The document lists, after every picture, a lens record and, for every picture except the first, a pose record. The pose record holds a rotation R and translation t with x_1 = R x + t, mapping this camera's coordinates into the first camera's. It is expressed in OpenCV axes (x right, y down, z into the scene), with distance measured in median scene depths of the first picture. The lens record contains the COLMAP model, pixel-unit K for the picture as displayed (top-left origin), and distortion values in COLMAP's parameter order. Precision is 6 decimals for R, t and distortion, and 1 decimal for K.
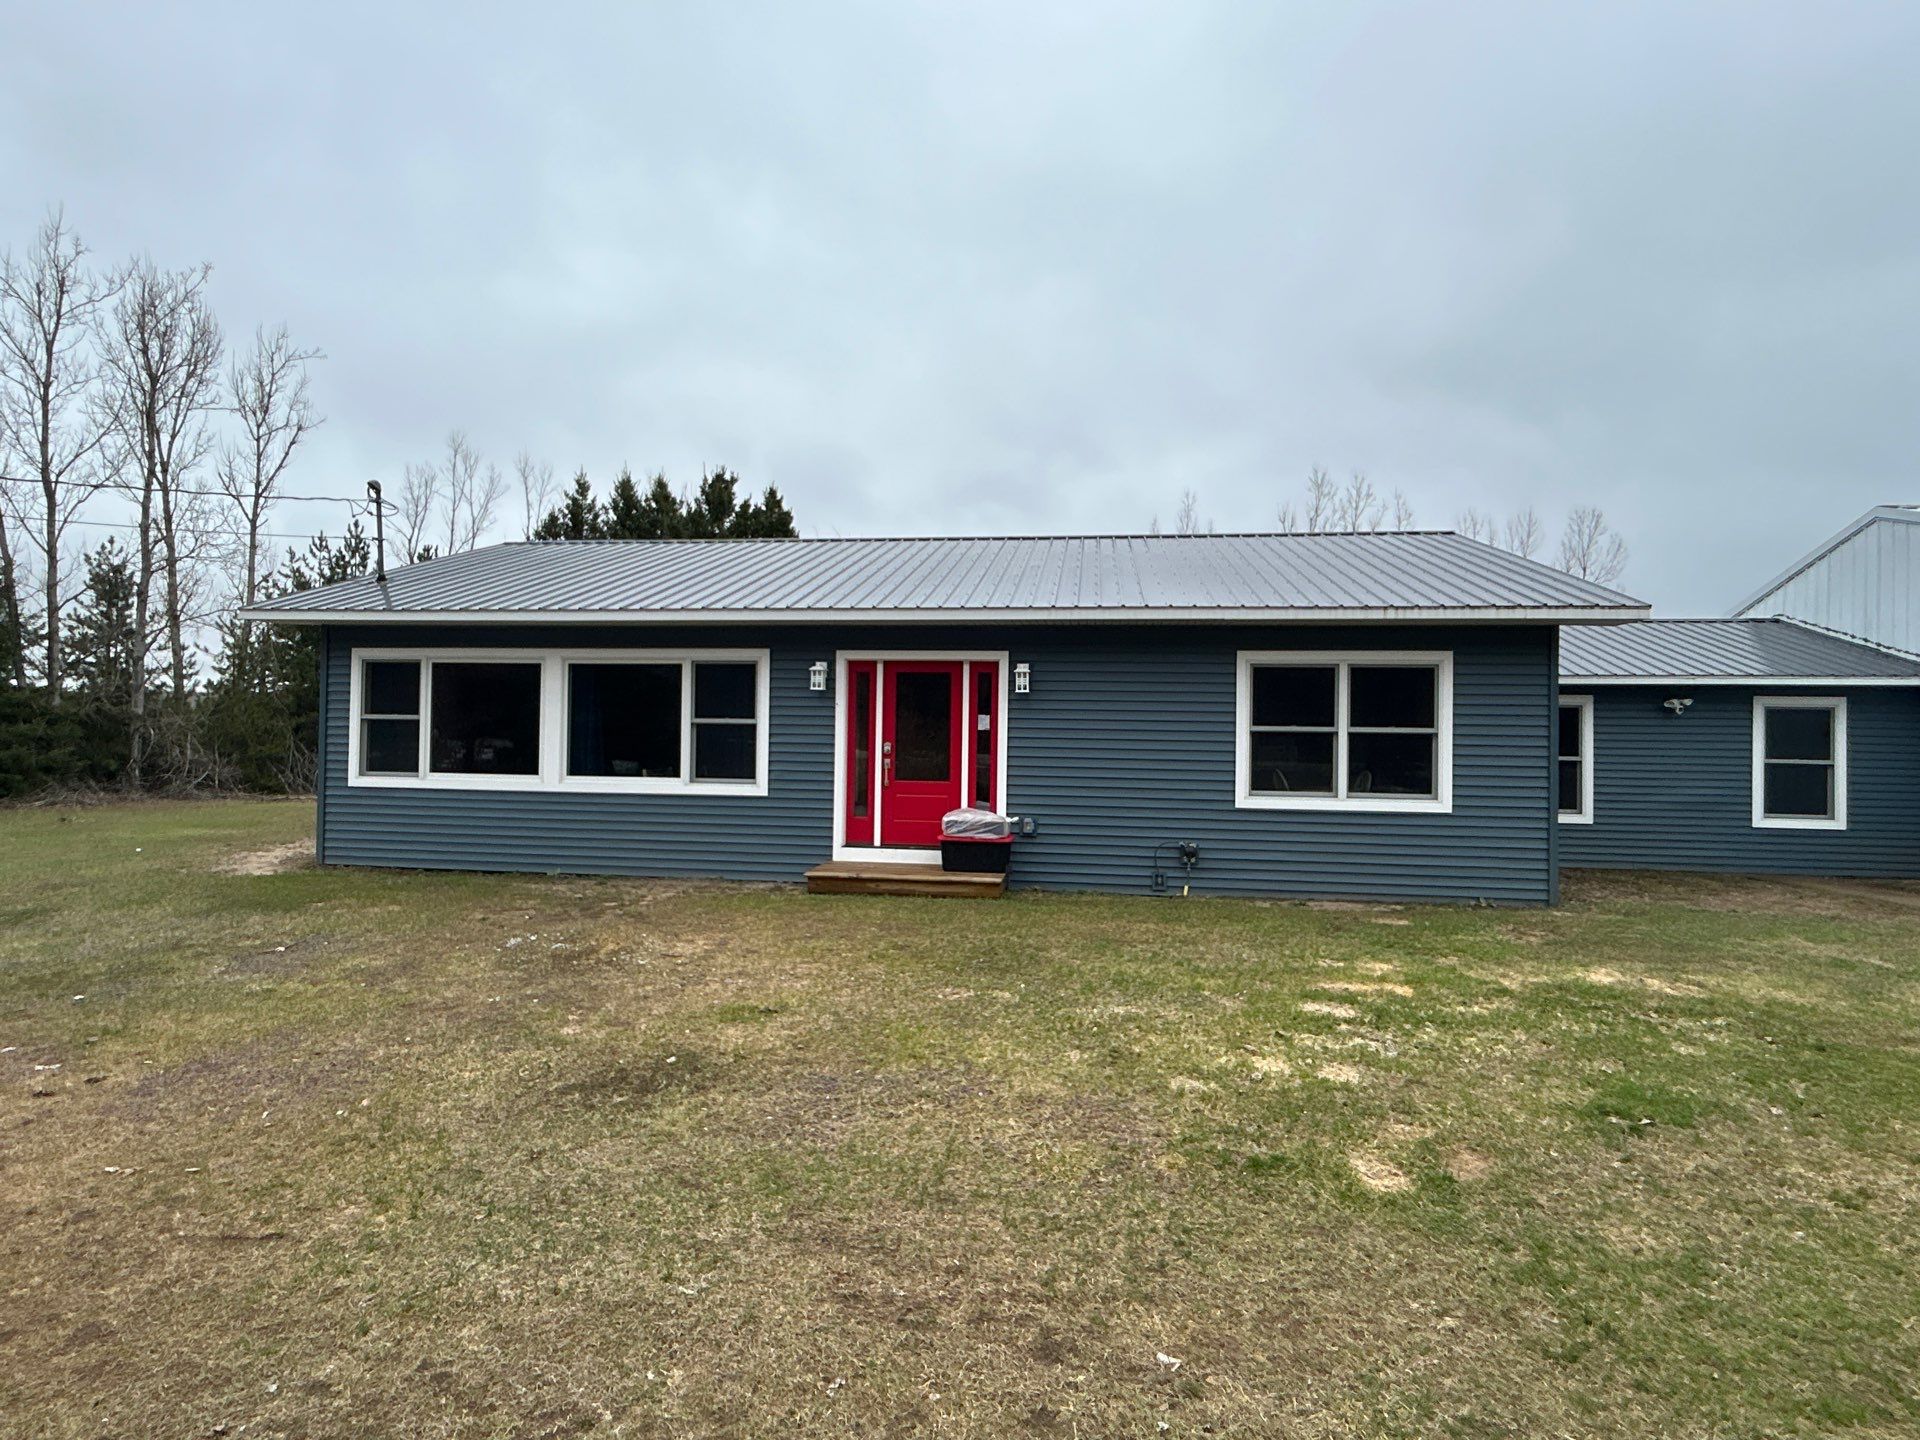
lens RADIAL K [[1005.9, 0, 946.8], [0, 1005.9, 710.2], [0, 0, 1]] dist [-0.015410, 0.006662]
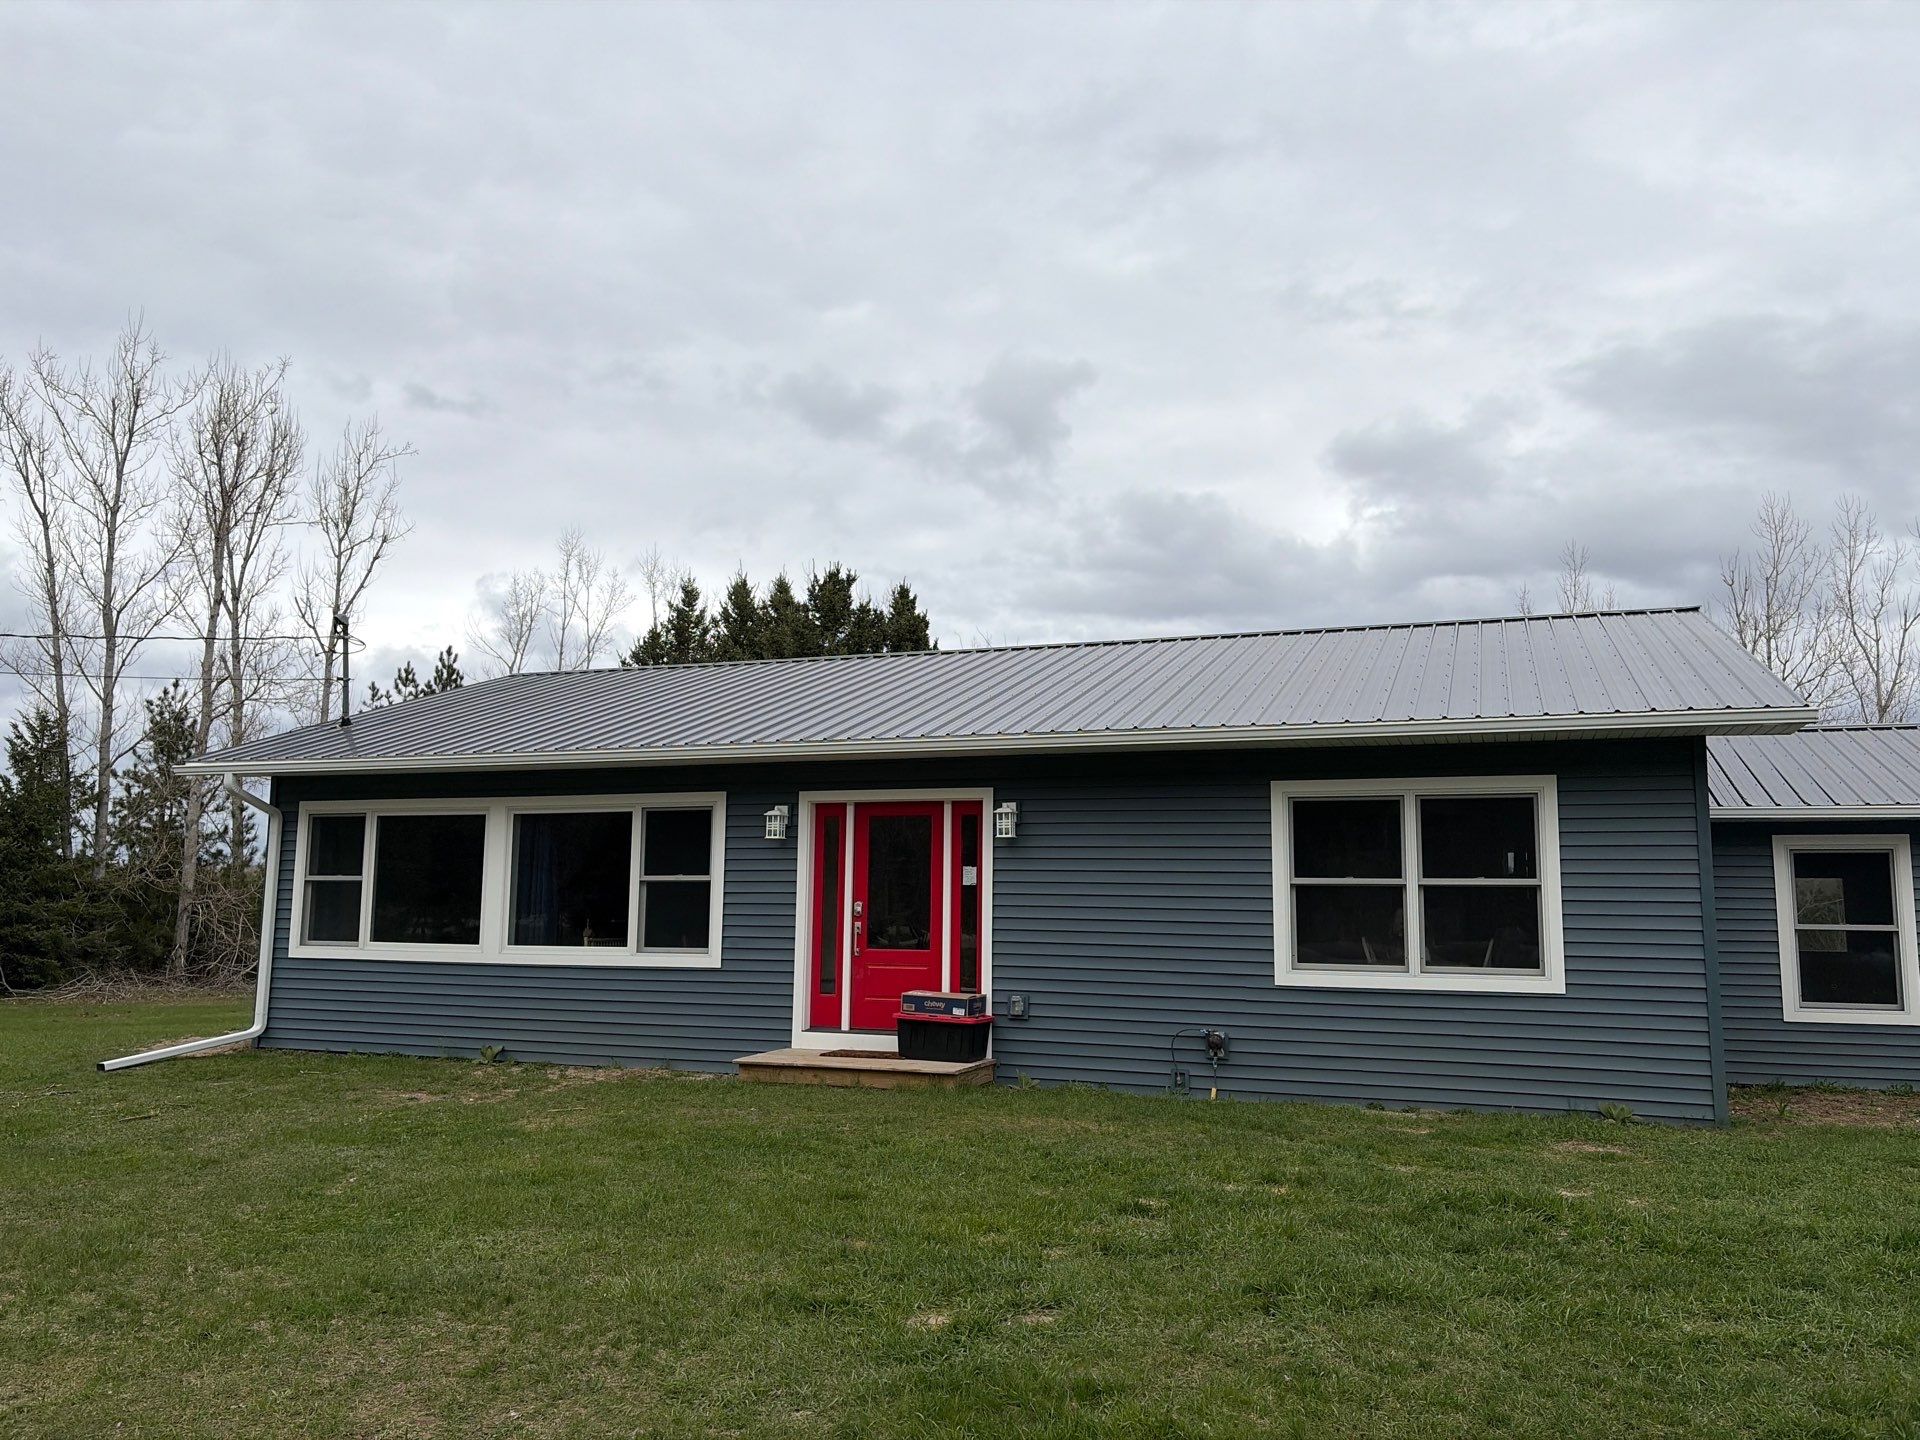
lens RADIAL K [[1433.8, 0, 949.1], [0, 1433.8, 715.0], [0, 0, 1]] dist [0.021613, -0.028595]
pose [[0.974933, -0.033462, -0.219970, 0.256698], [0.007758, 0.993138, -0.116692, 0.016117], [0.222365, 0.112060, 0.968502, -0.125665]]
